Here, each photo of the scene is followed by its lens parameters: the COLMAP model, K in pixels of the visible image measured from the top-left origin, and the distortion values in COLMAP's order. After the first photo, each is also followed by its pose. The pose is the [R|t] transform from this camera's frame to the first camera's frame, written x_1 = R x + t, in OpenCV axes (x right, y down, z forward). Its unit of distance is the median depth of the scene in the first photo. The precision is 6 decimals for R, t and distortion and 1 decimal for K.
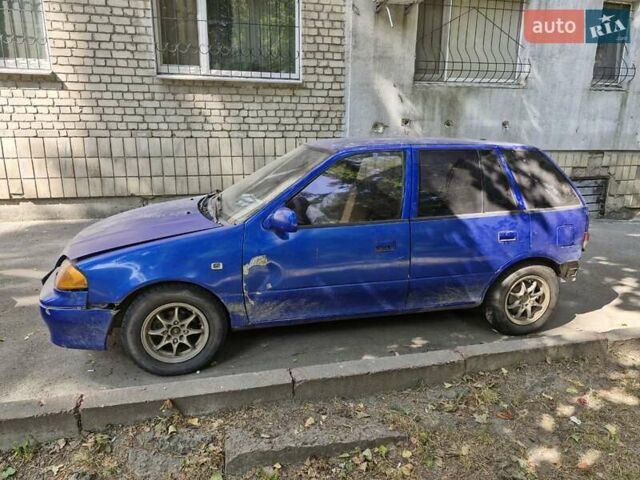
lens RADIAL K [[452.2, 0, 321.4], [0, 452.2, 242.0], [0, 0, 1]] dist [0.029233, -0.004789]
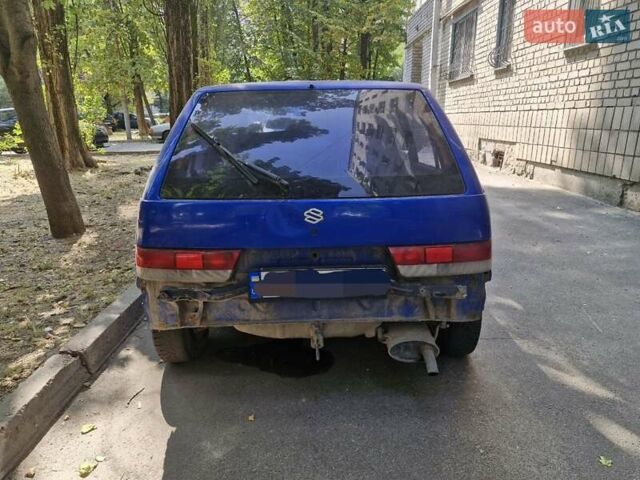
lens RADIAL K [[452.2, 0, 321.4], [0, 452.2, 239.6], [0, 0, 1]] dist [0.029233, -0.004789]
pose [[-0.240573, 0.251668, -0.937437, 0.557143], [-0.238081, 0.920997, 0.308353, -0.134012], [0.940979, 0.297367, -0.161650, 0.696981]]
